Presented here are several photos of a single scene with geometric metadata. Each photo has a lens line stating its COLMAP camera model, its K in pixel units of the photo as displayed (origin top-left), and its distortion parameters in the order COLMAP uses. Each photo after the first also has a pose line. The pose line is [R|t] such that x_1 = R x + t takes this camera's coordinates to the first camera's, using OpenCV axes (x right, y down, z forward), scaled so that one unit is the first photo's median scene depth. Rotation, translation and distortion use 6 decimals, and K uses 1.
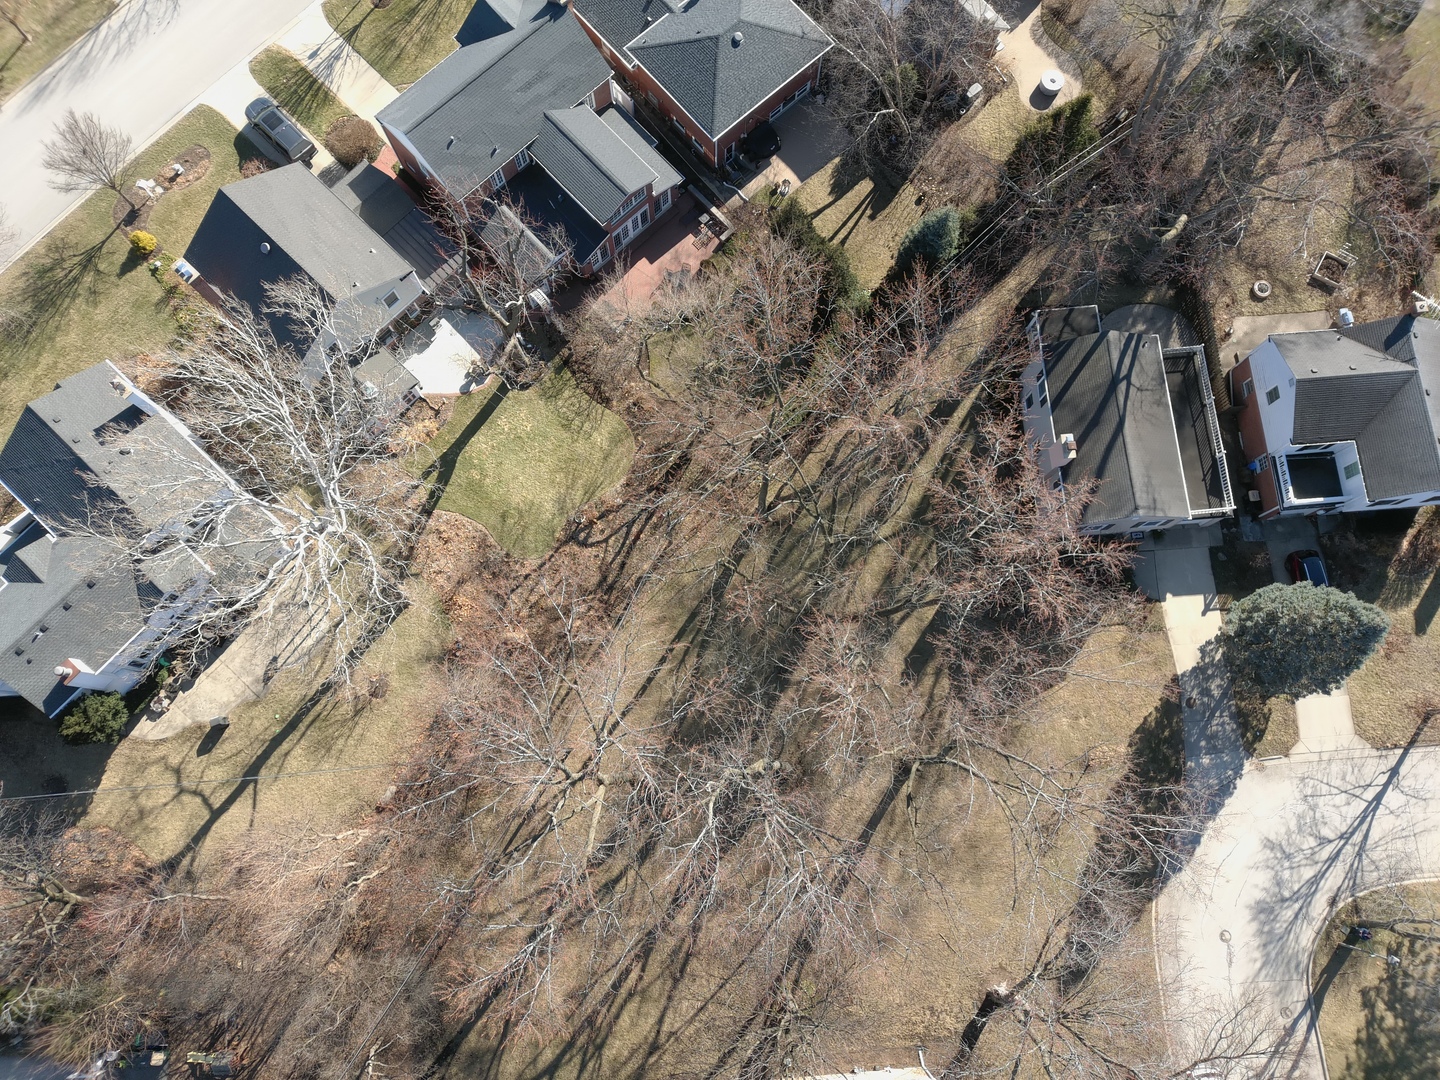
lens RADIAL K [[1074.7, 0, 712.1], [0, 1074.7, 539.9], [0, 0, 1]] dist [0.071018, -0.095700]
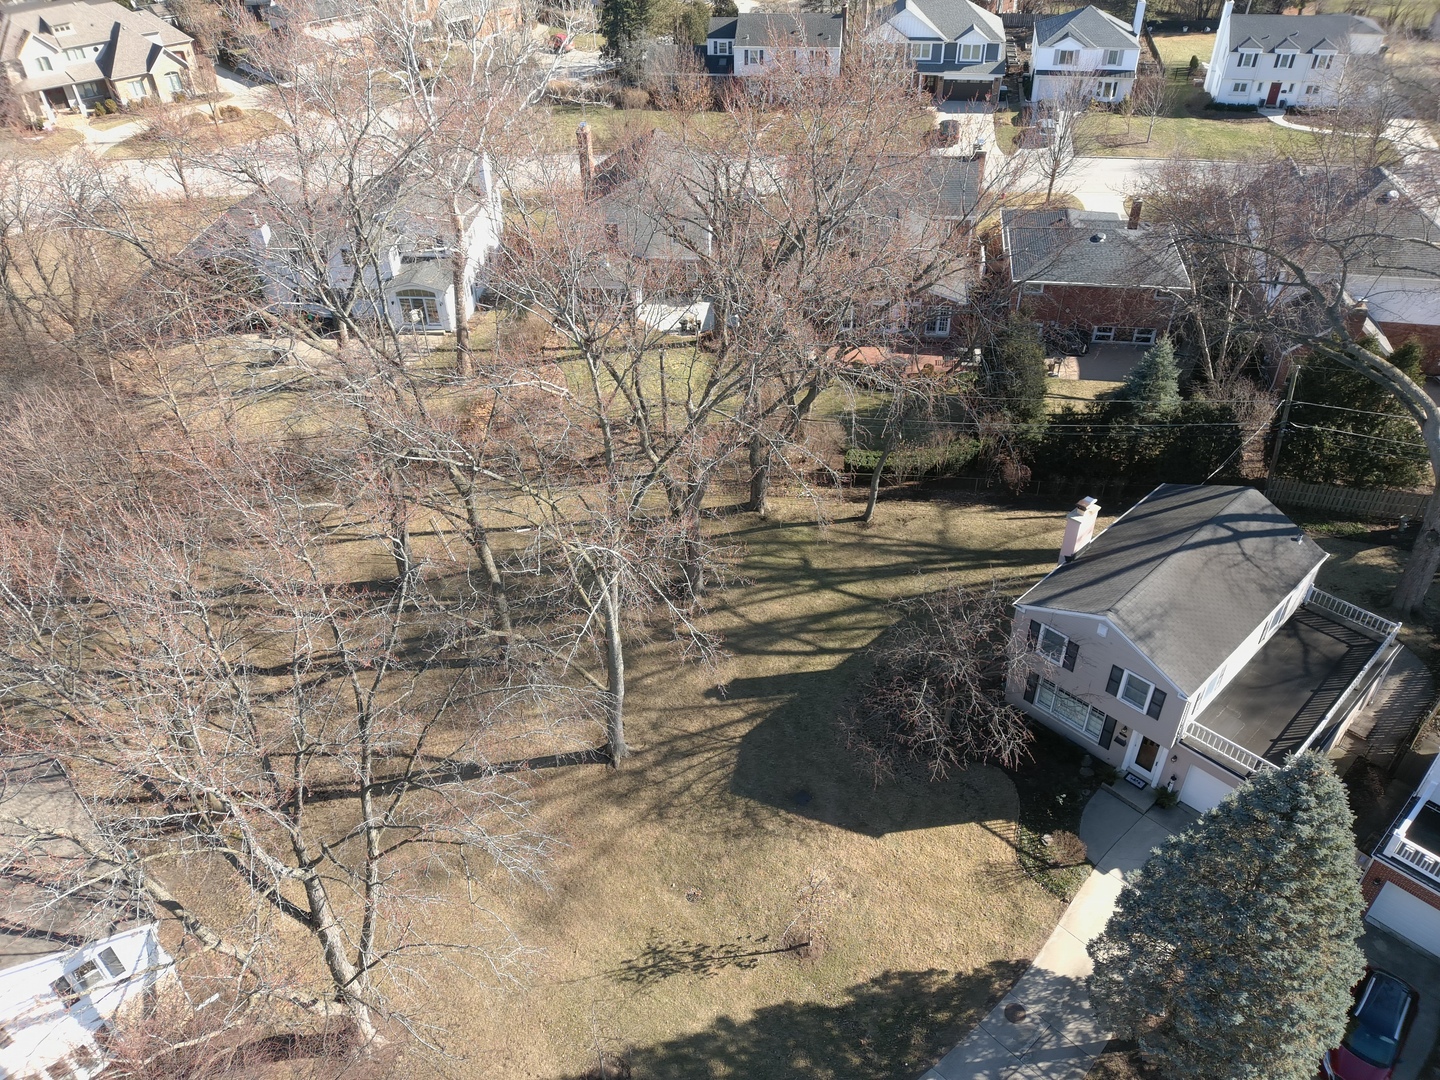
lens RADIAL K [[1074.7, 0, 712.1], [0, 1074.7, 539.9], [0, 0, 1]] dist [0.071018, -0.095700]
pose [[0.631499, 0.468341, -0.617953, 0.566791], [-0.752972, 0.560616, -0.344591, 0.314690], [0.185048, 0.682910, 0.706676, 0.443375]]
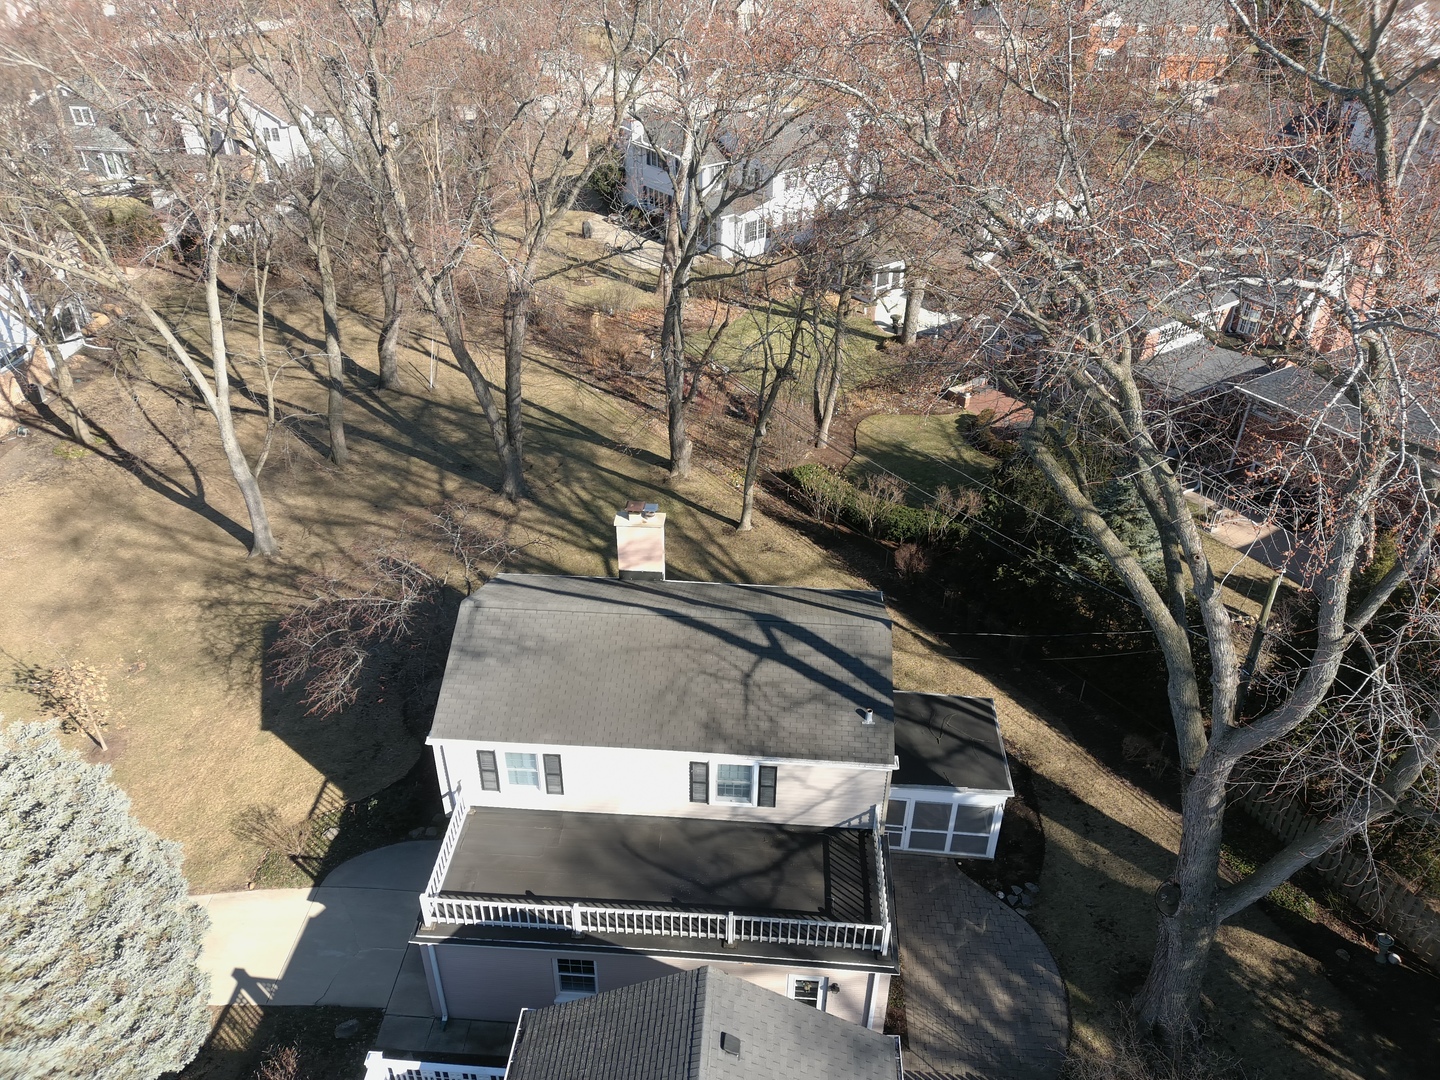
lens RADIAL K [[1074.7, 0, 712.1], [0, 1074.7, 539.9], [0, 0, 1]] dist [0.071018, -0.095700]
pose [[-0.152204, 0.551693, -0.820042, 0.680877], [-0.965752, 0.093392, 0.242079, -0.222000], [0.210138, 0.828802, 0.518583, 0.699071]]
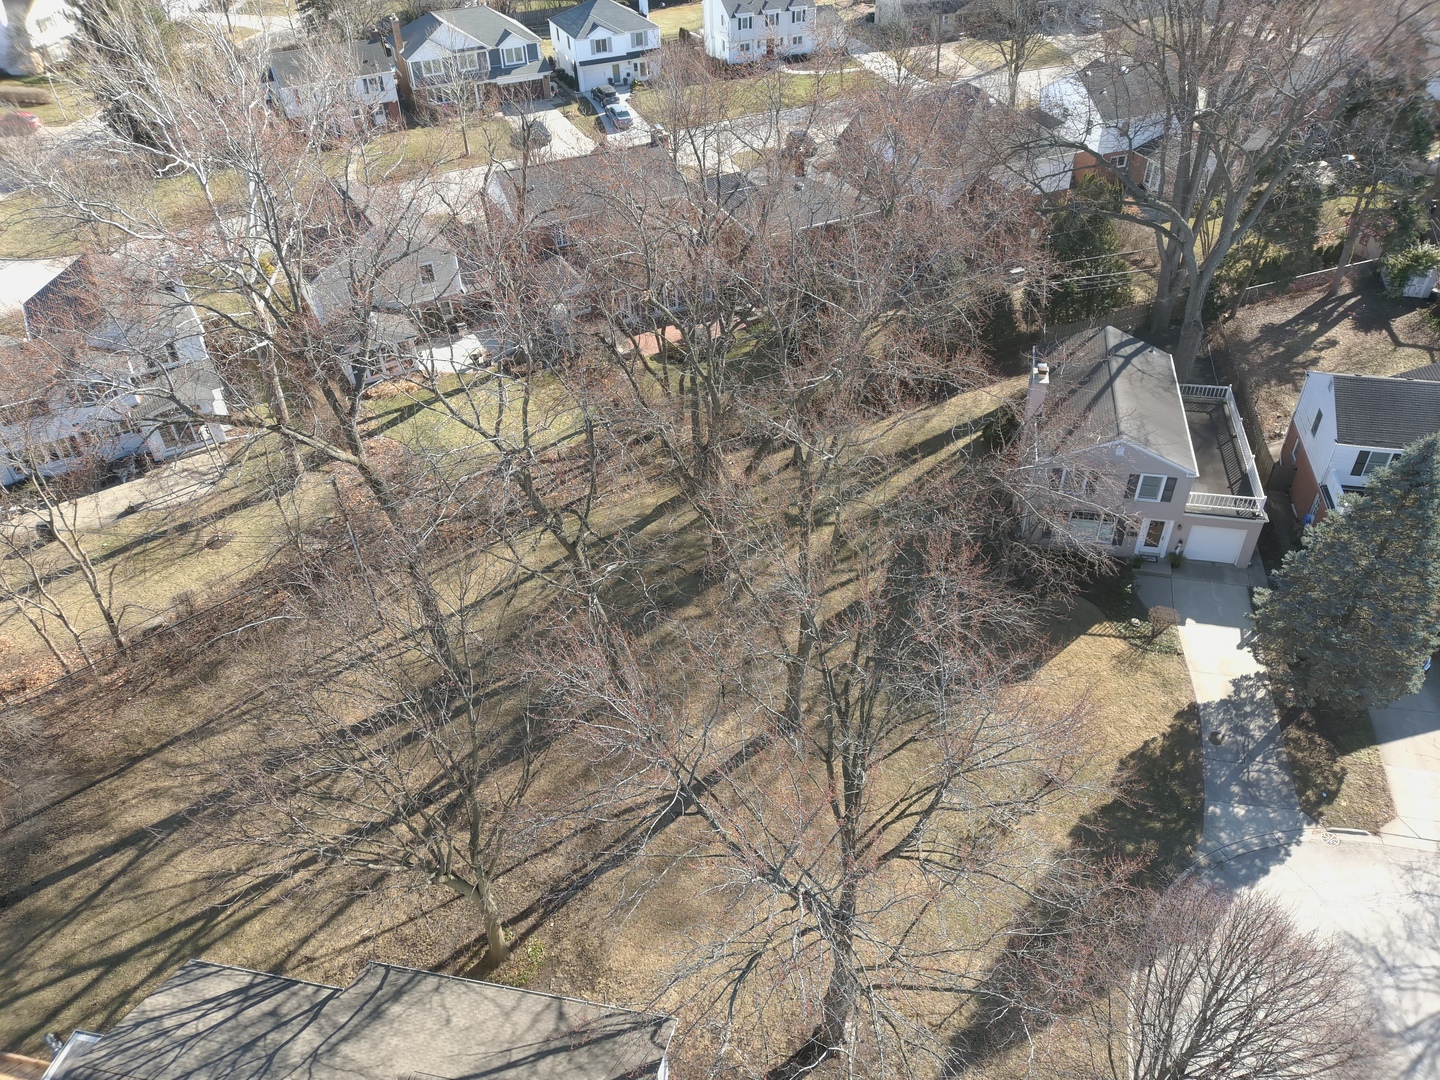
lens RADIAL K [[1074.7, 0, 712.1], [0, 1074.7, 539.9], [0, 0, 1]] dist [0.071018, -0.095700]
pose [[0.957810, 0.157567, -0.240359, 0.281352], [-0.273231, 0.758593, -0.591507, 0.548174], [0.089133, 0.632225, 0.769640, 0.366413]]
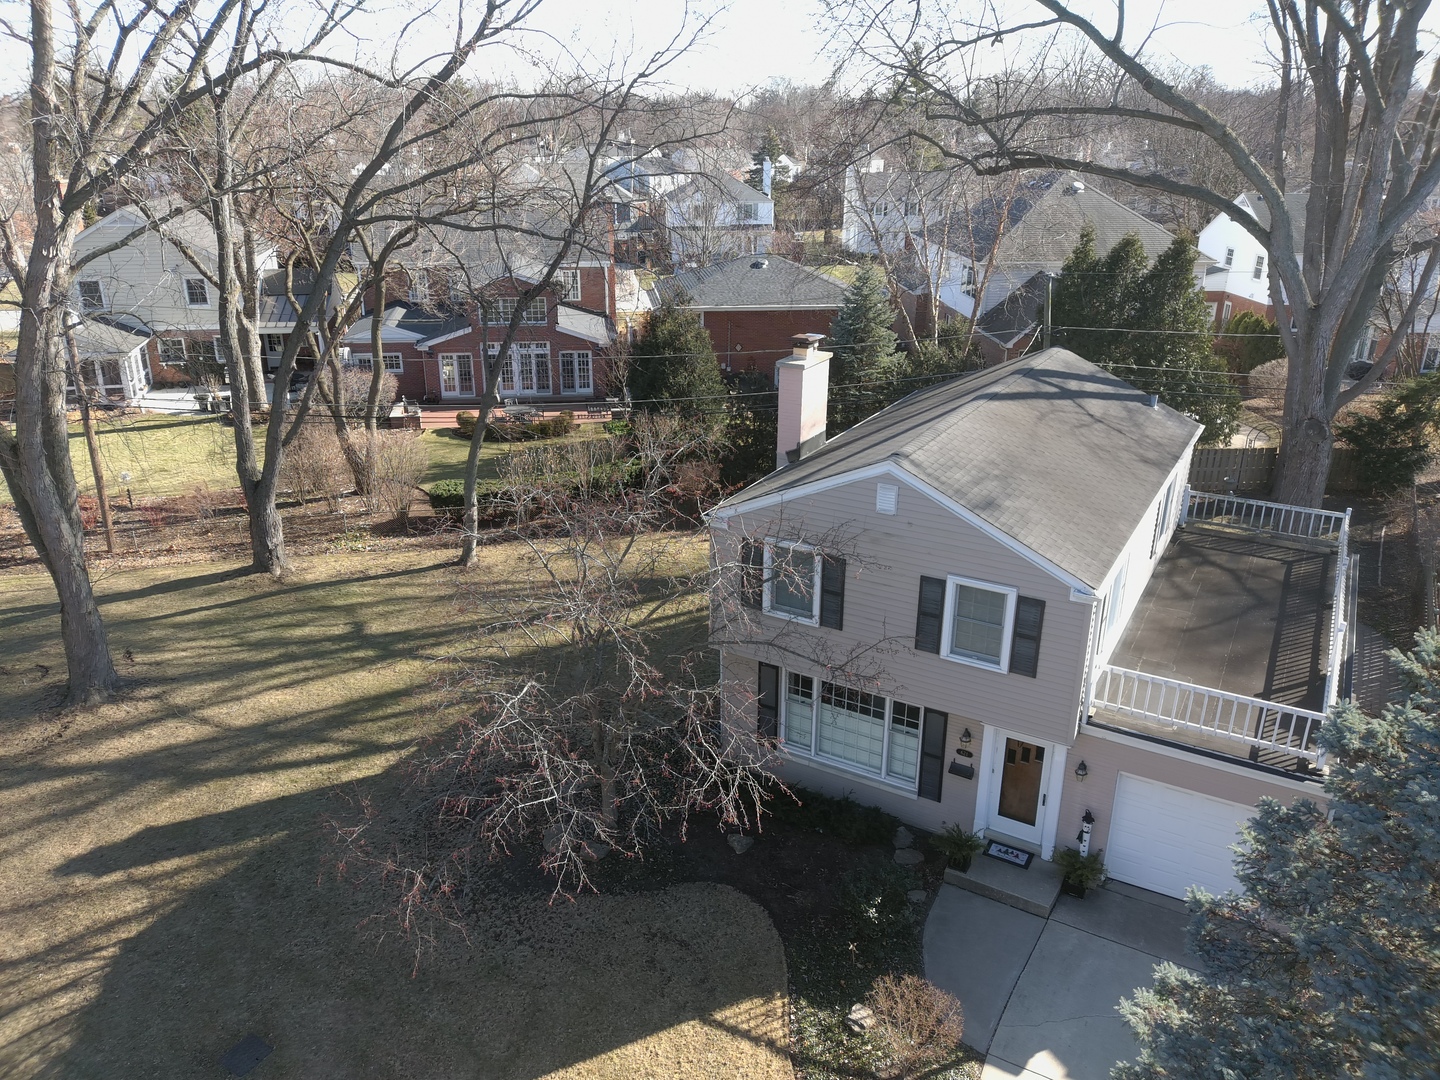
lens RADIAL K [[1074.7, 0, 712.1], [0, 1074.7, 539.9], [0, 0, 1]] dist [0.071018, -0.095700]
pose [[0.824074, 0.212538, -0.525100, 0.468953], [-0.554590, 0.491633, -0.671363, 0.191716], [0.115466, 0.844467, 0.523013, 0.791318]]
